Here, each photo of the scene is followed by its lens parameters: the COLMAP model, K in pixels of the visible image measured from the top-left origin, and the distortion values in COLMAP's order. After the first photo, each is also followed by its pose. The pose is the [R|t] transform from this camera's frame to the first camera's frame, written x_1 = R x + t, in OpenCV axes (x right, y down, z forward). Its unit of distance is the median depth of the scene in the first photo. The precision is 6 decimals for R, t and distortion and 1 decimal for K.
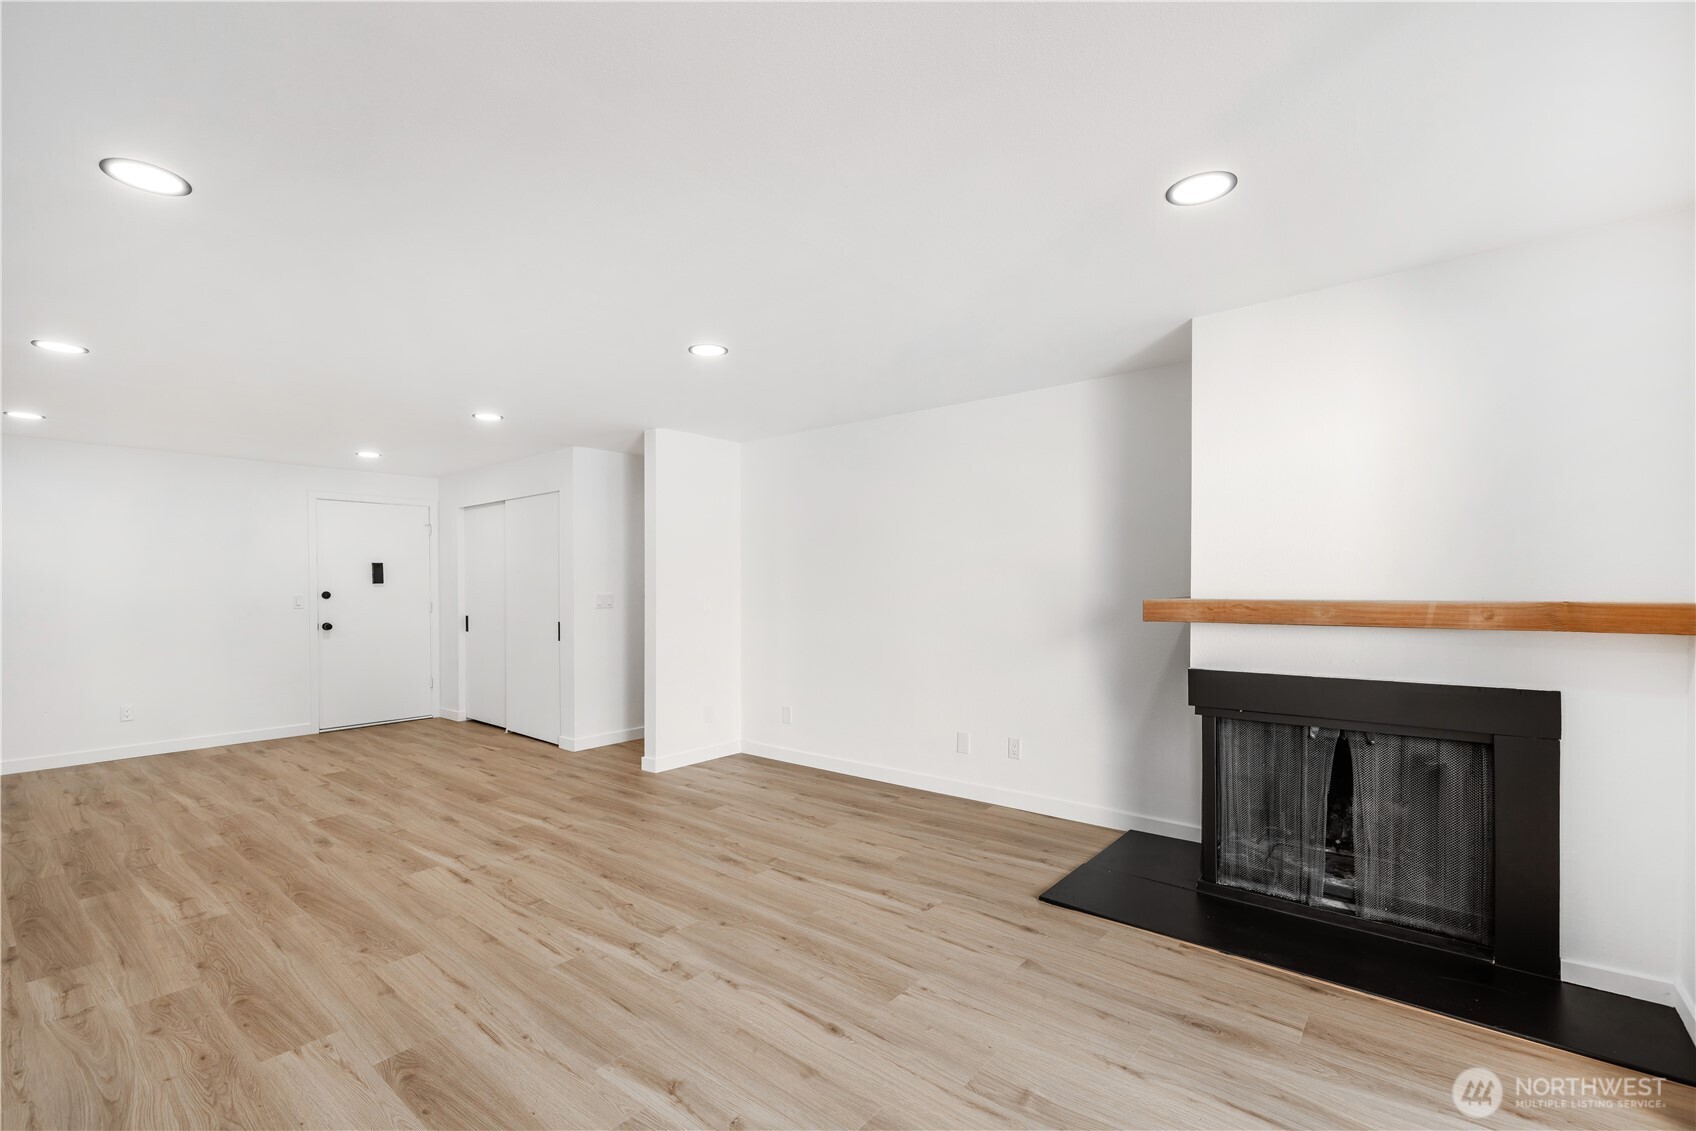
lens RADIAL K [[775.6, 0, 848.0], [0, 775.6, 565.5], [0, 0, 1]] dist [-0.002804, -0.000540]
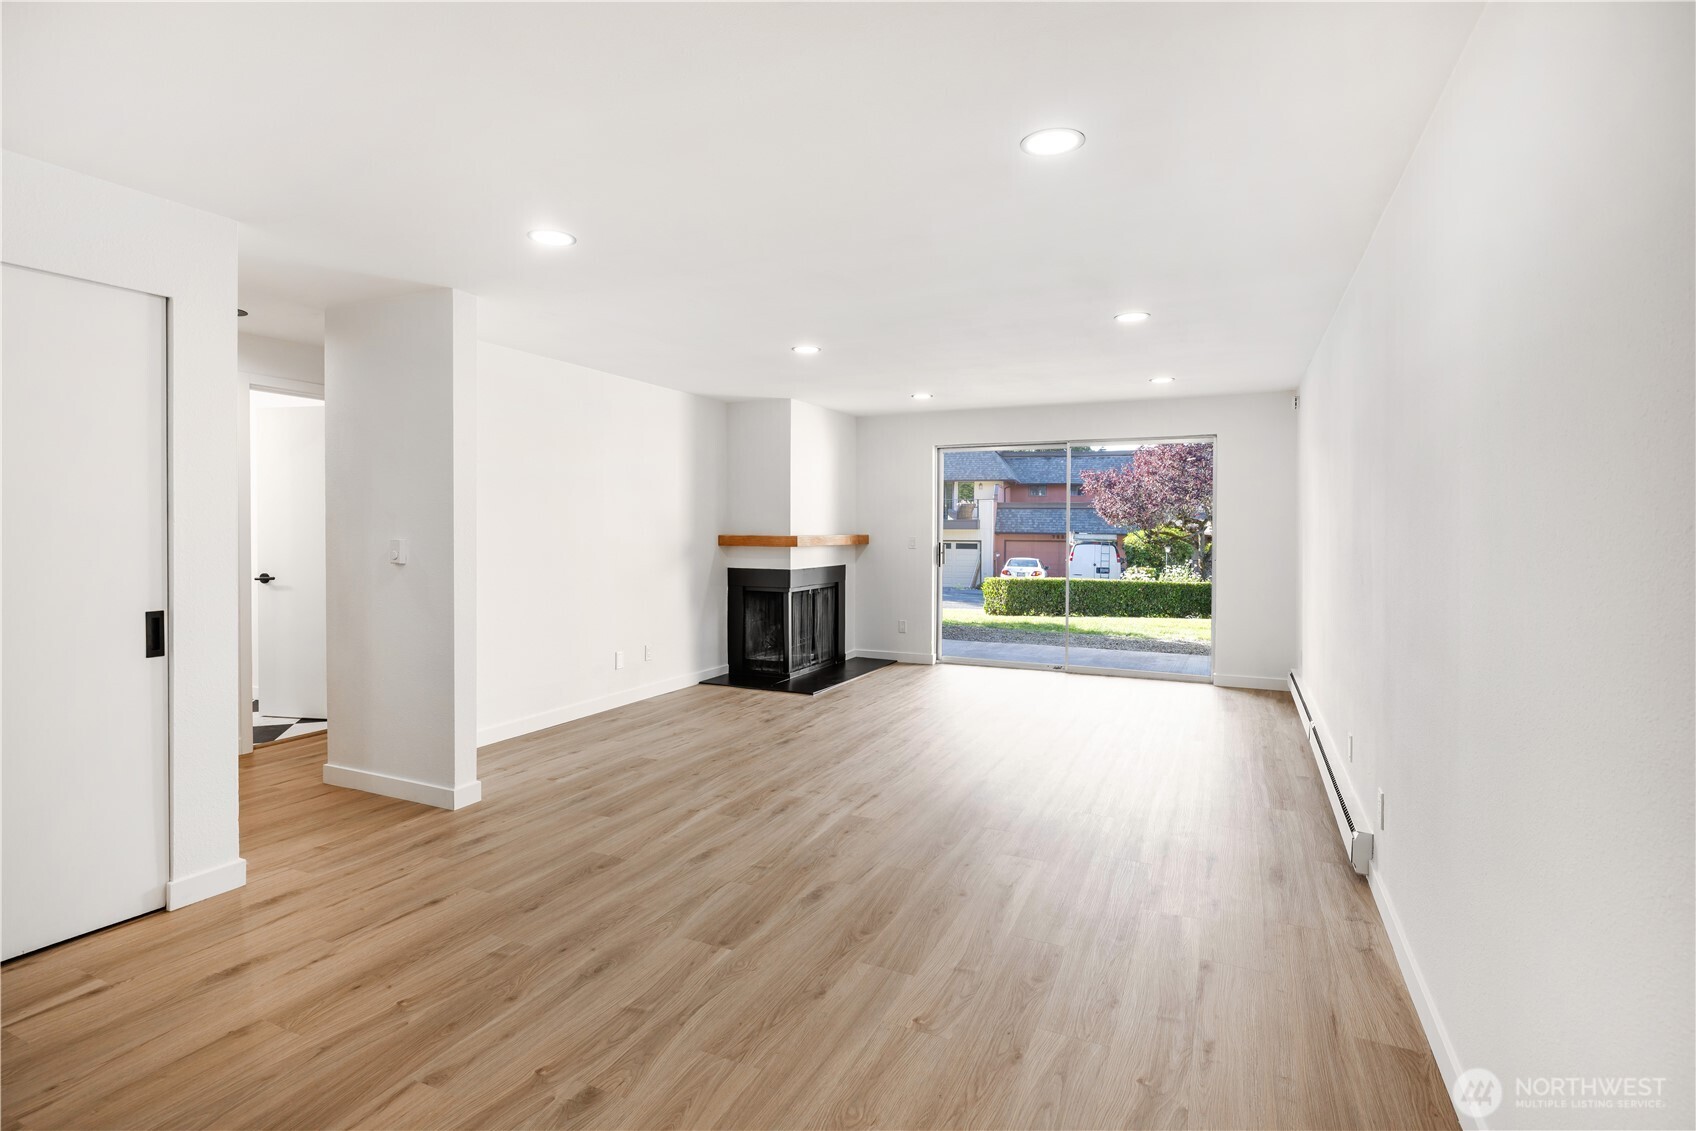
lens RADIAL K [[851.7, 0, 840.5], [0, 851.7, 534.3], [0, 0, 1]] dist [-0.003321, -0.000316]
pose [[-0.255225, -0.006682, 0.966859, -1.286037], [-0.011287, 0.999929, 0.003931, 0.025216], [-0.966816, -0.009910, -0.255282, 1.063706]]
